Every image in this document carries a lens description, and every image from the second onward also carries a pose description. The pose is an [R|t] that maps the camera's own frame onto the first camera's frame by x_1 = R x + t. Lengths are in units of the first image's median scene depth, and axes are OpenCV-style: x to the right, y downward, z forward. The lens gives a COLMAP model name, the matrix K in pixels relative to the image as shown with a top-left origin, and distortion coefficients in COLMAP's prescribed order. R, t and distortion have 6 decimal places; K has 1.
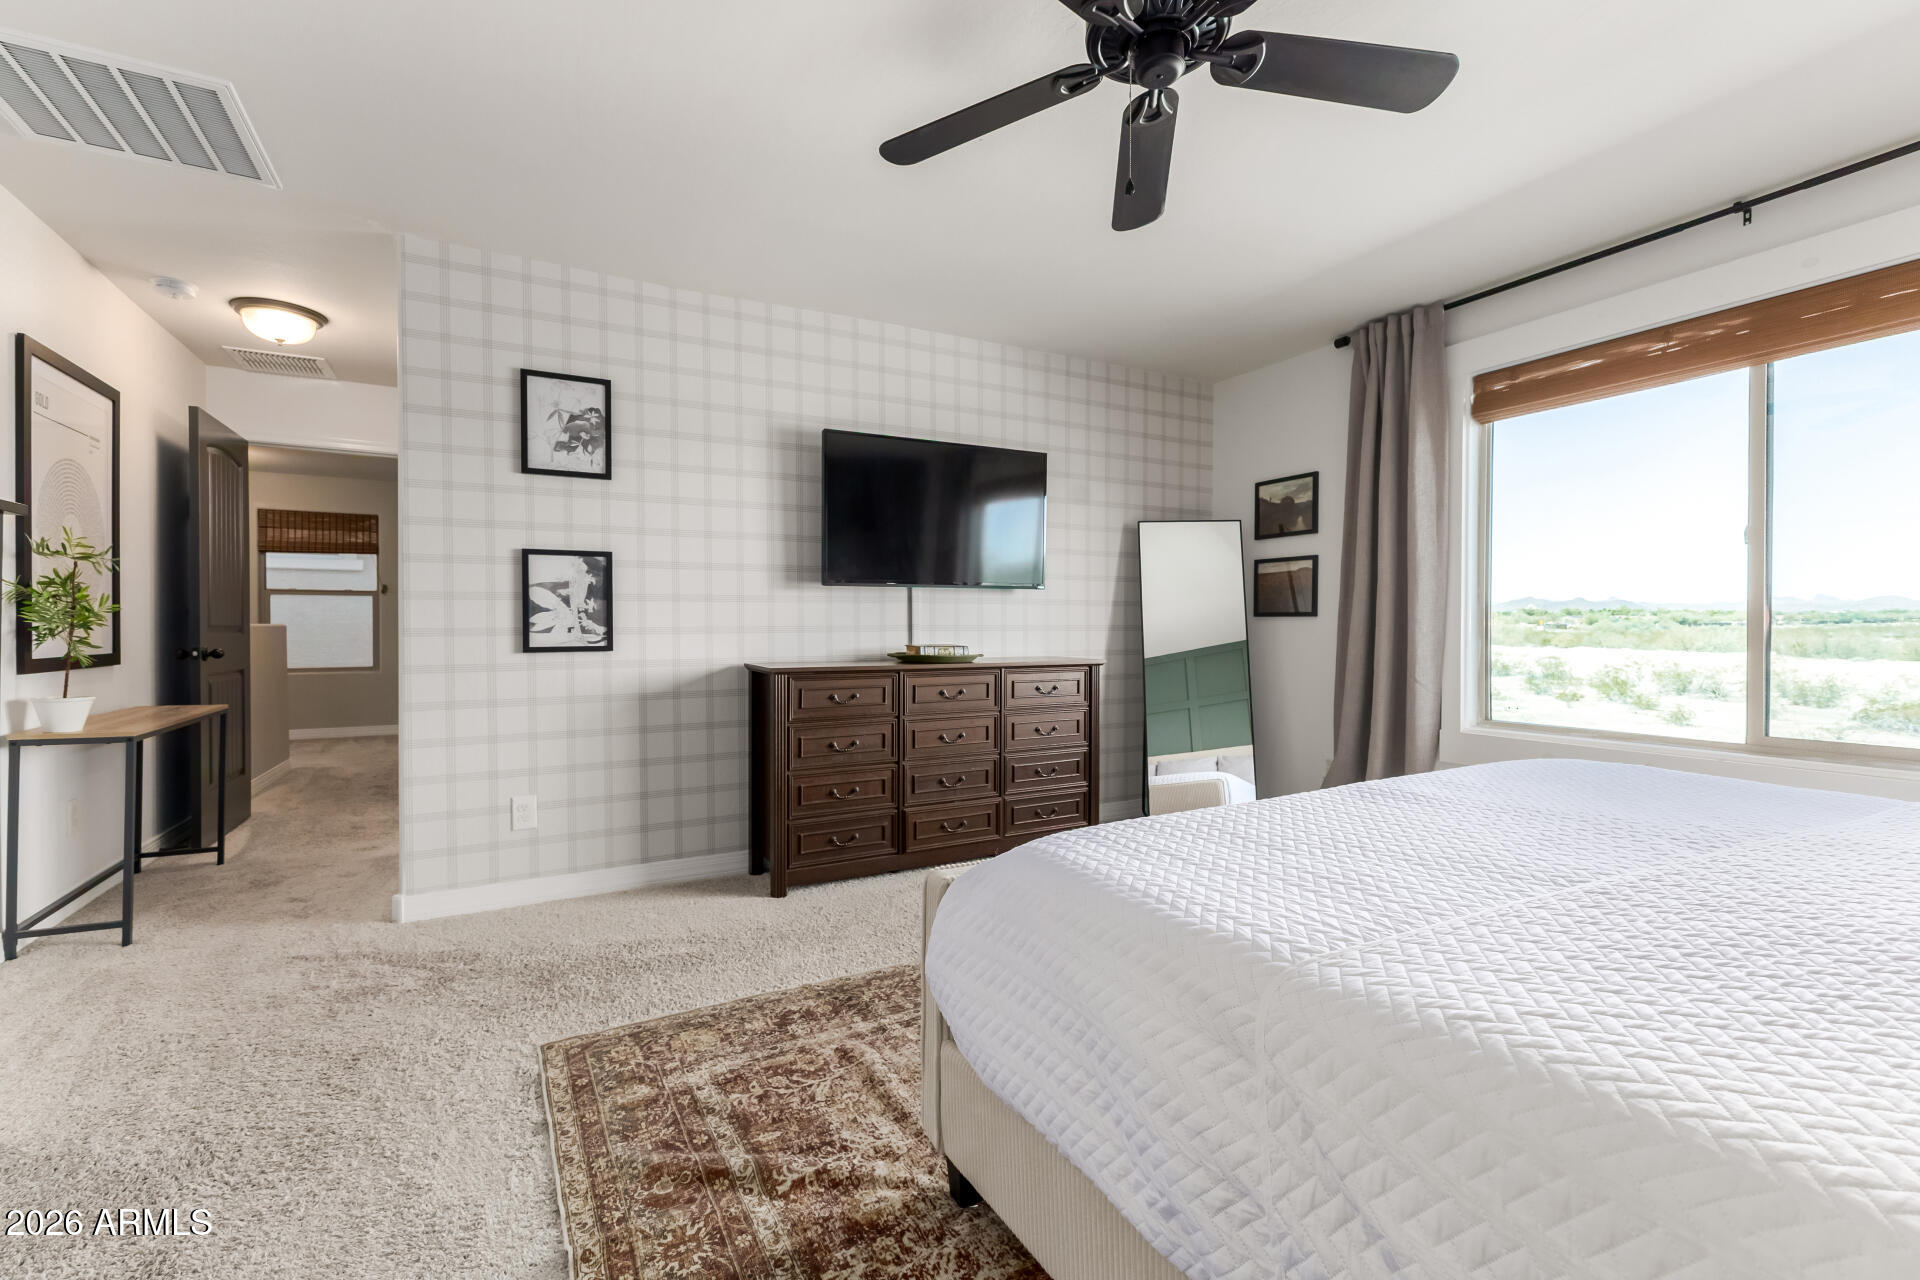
lens RADIAL K [[828.6, 0, 964.1], [0, 828.6, 632.3], [0, 0, 1]] dist [0.001778, -0.000110]
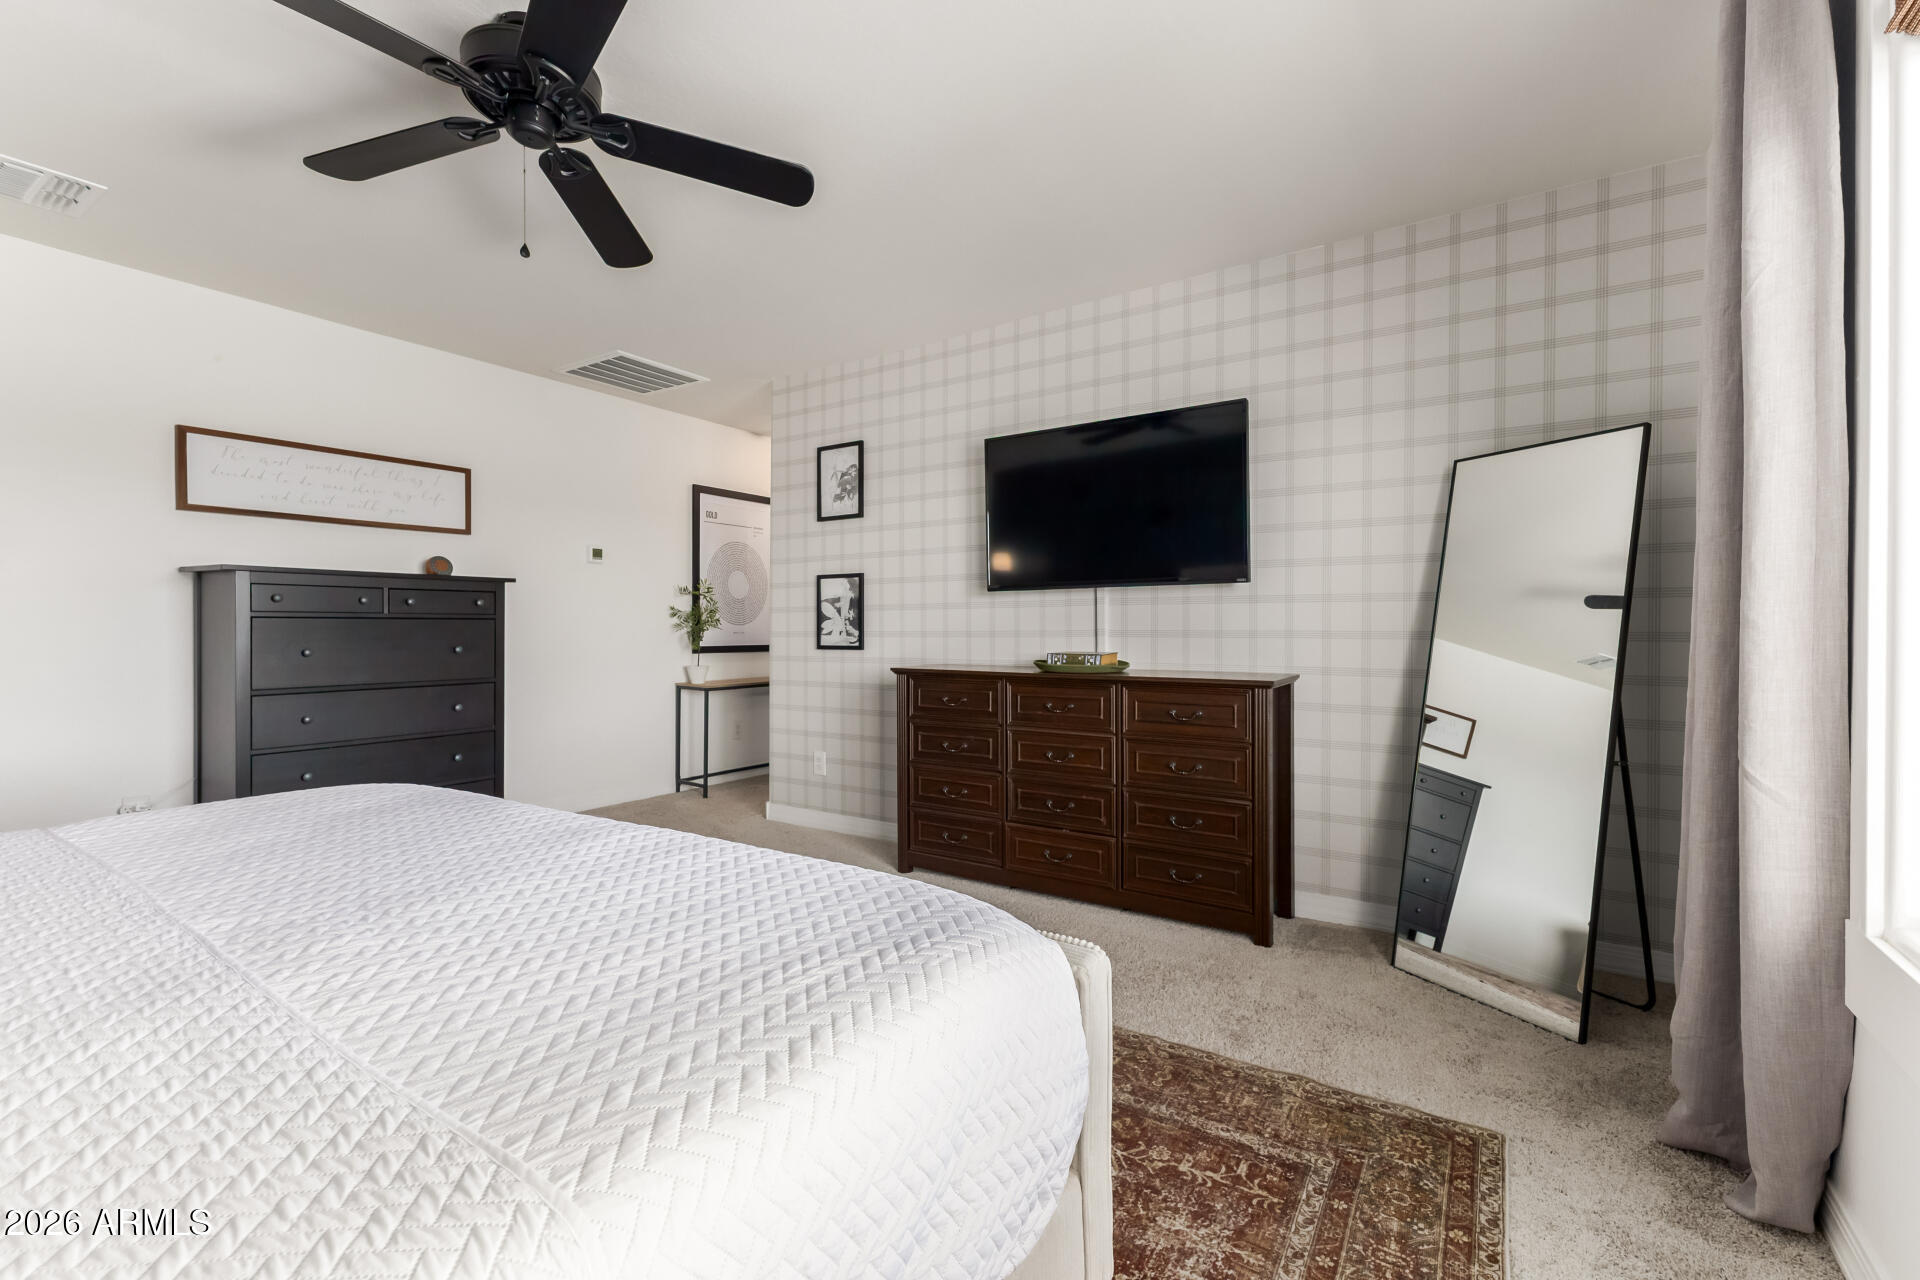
lens RADIAL K [[828.6, 0, 958.9], [0, 828.6, 628.2], [0, 0, 1]] dist [0.001778, -0.000110]
pose [[0.462289, 0.000706, -0.886729, 0.788875], [-0.007223, 0.999970, -0.002970, -0.008052], [0.886700, 0.007778, 0.462280, 0.536814]]
